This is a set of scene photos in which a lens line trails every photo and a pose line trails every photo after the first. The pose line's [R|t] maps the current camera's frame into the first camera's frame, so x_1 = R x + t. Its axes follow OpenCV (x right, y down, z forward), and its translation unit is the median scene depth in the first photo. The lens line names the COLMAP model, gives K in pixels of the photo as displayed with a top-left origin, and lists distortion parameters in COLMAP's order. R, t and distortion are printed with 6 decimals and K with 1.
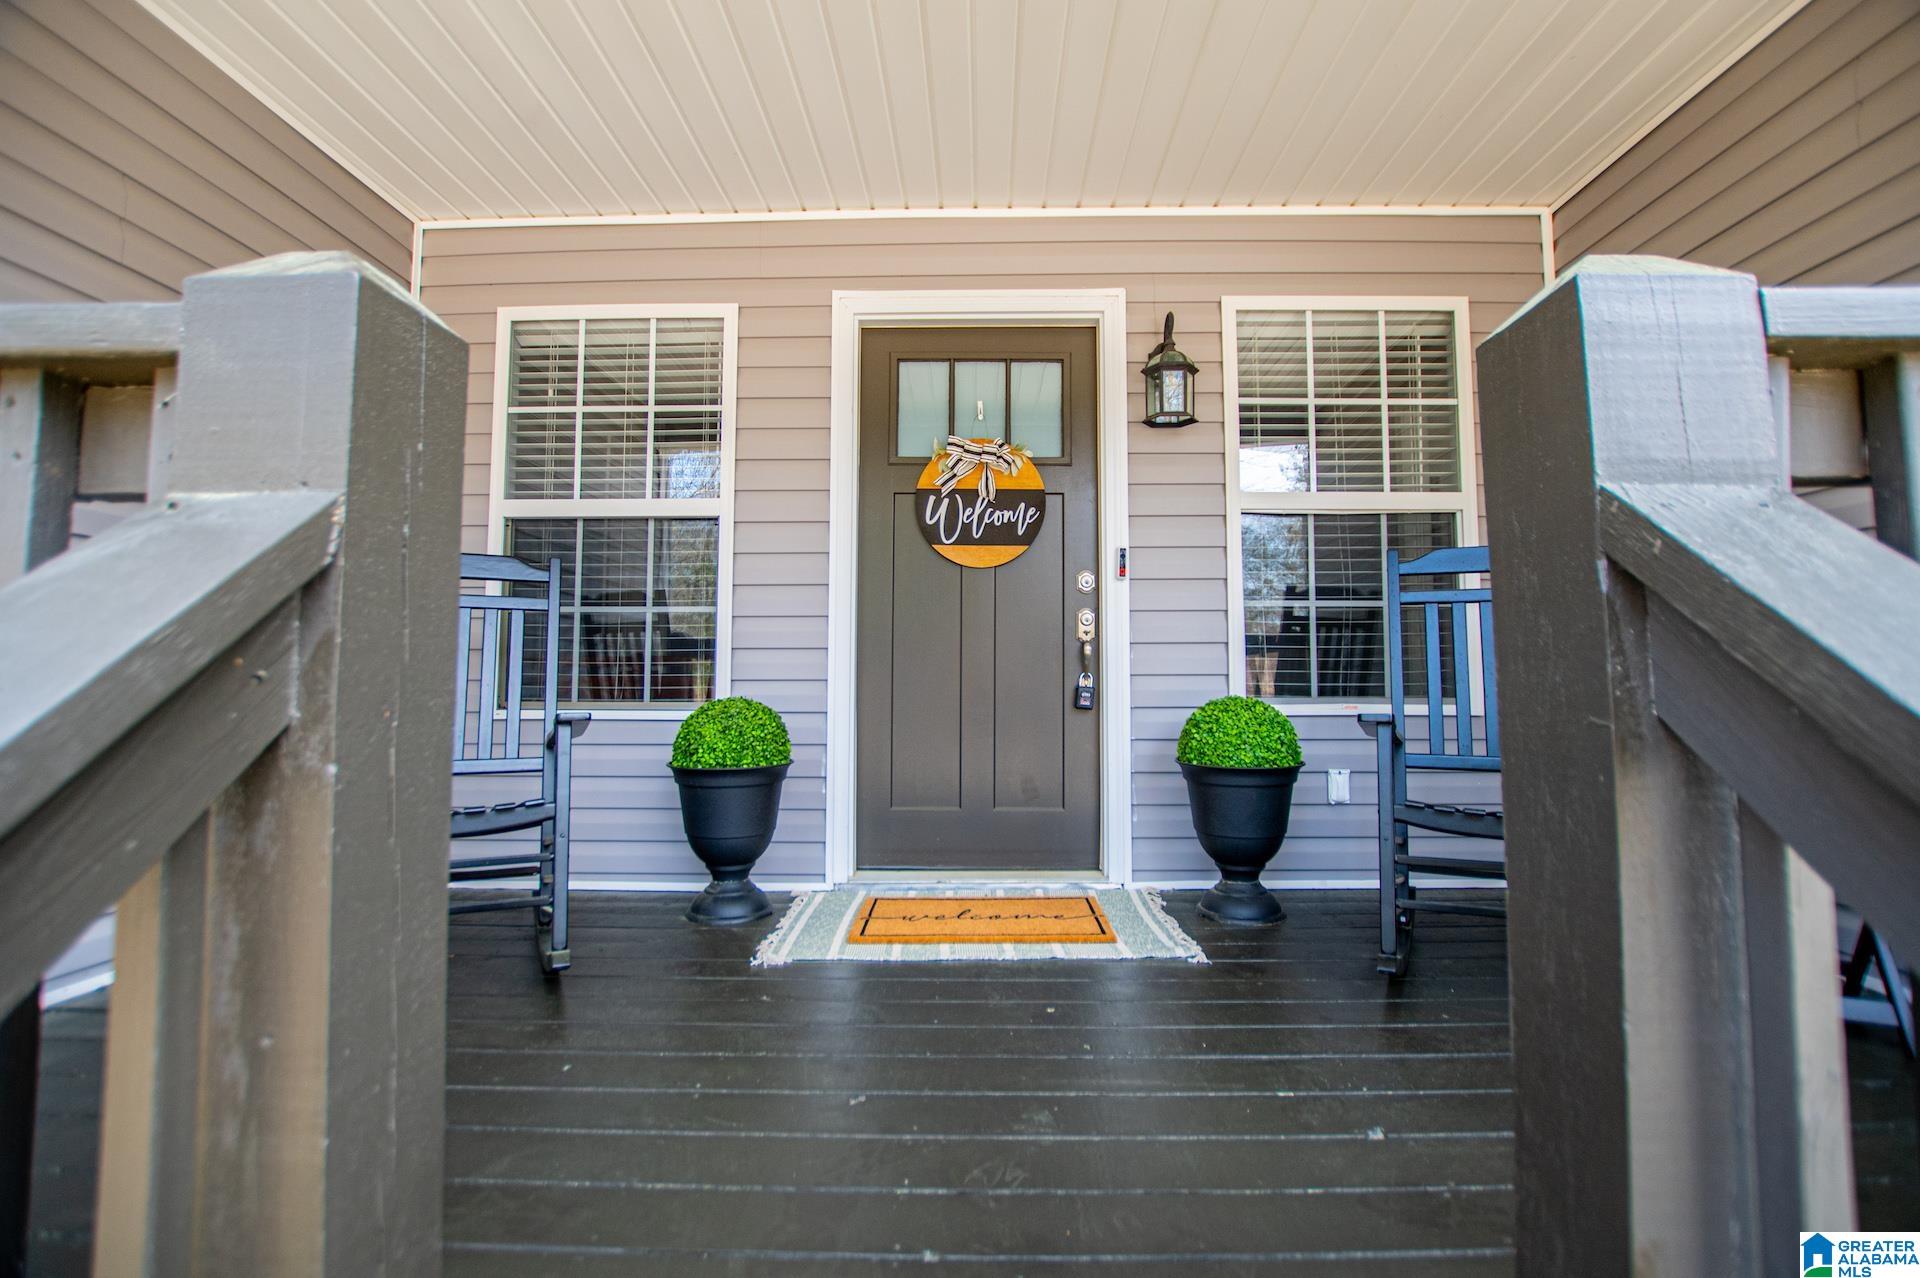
lens RADIAL K [[875.0, 0, 979.2], [0, 875.0, 636.8], [0, 0, 1]] dist [-0.020594, 0.001861]
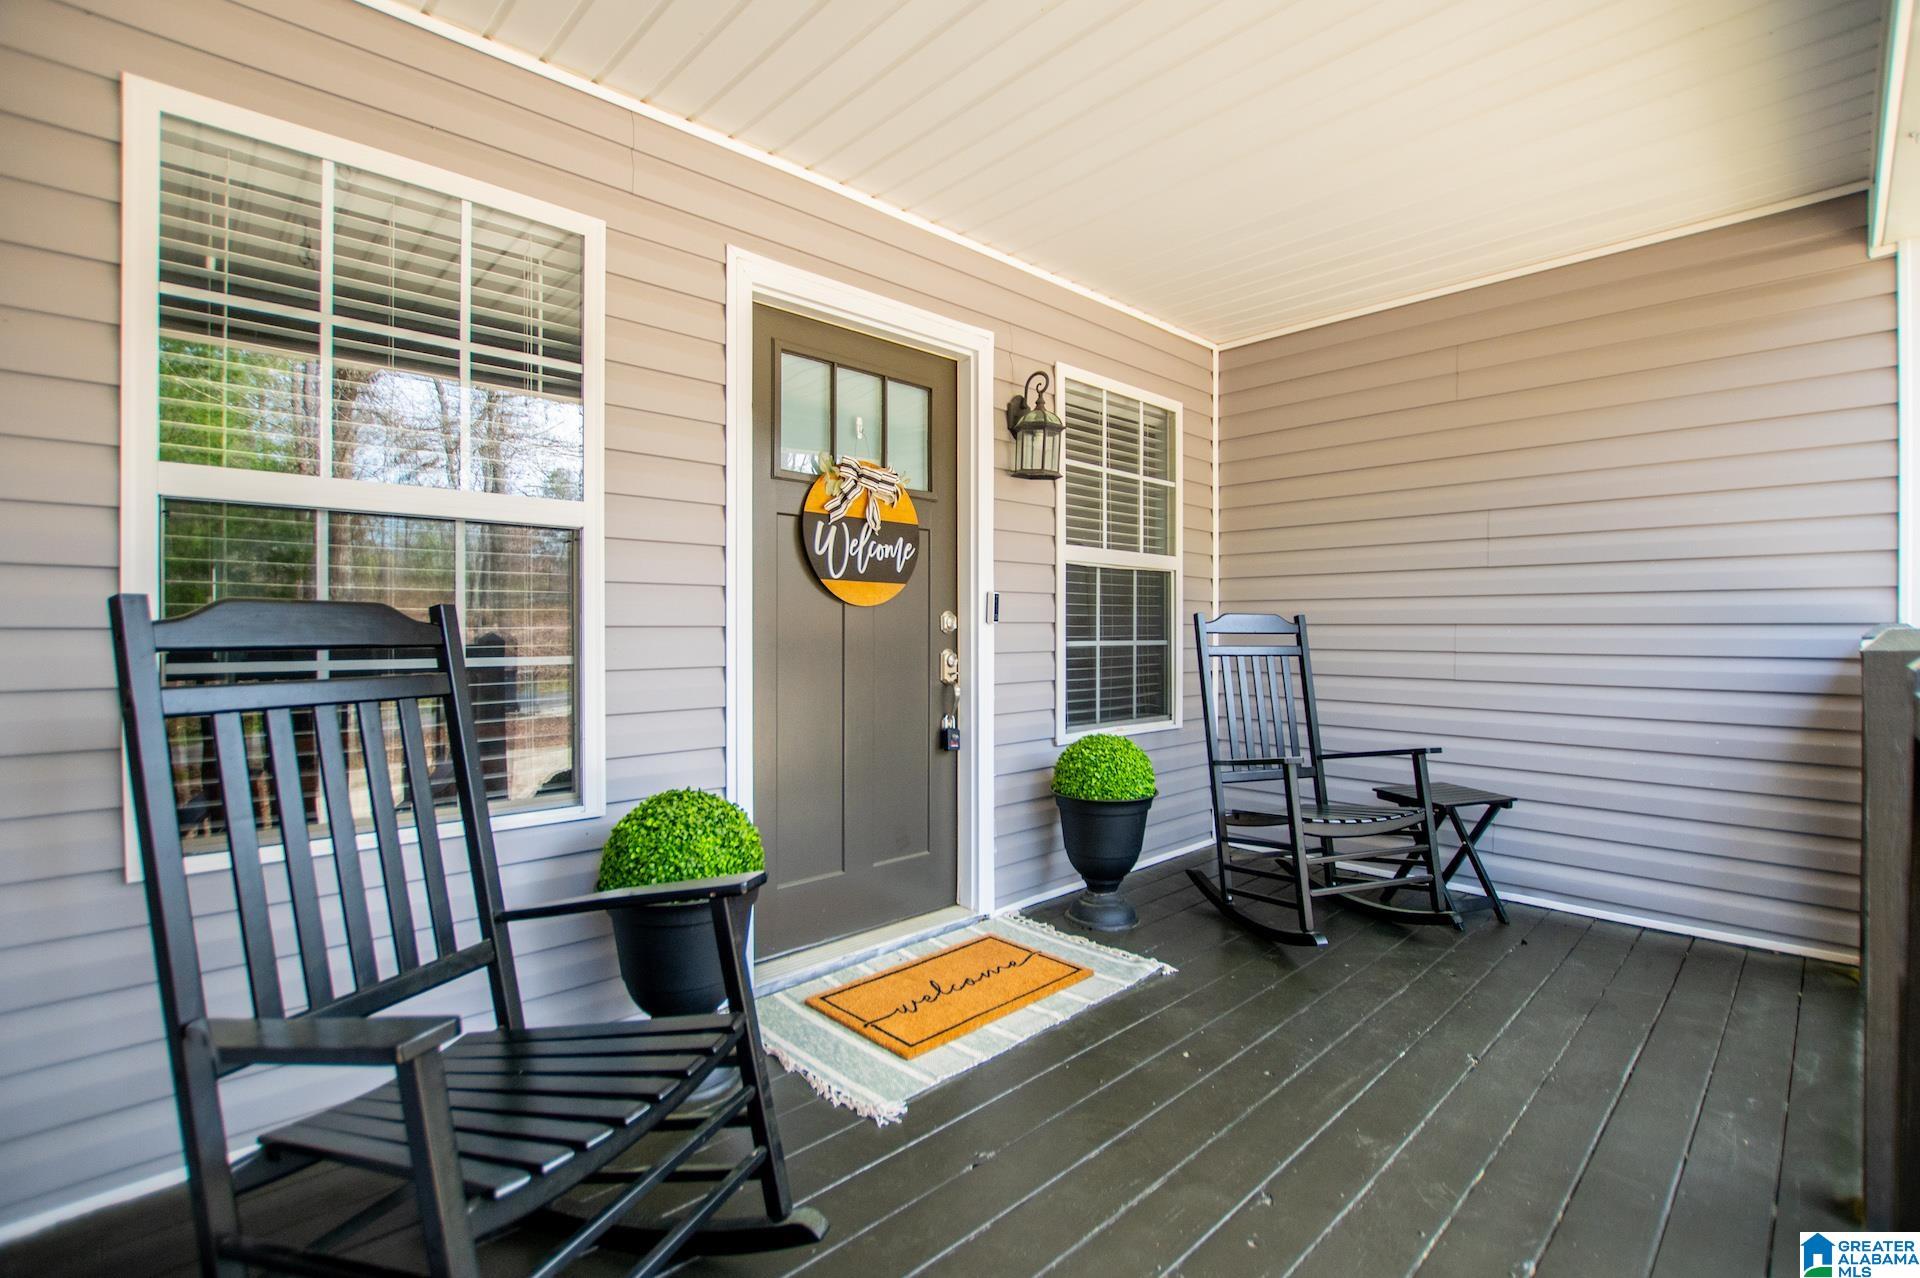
lens RADIAL K [[875.0, 0, 975.6], [0, 875.0, 647.6], [0, 0, 1]] dist [-0.020594, 0.001861]
pose [[0.706681, -0.014546, 0.707382, -0.559065], [-0.036991, 0.997662, 0.057469, -0.092449], [-0.706564, -0.066779, 0.704491, 0.276309]]
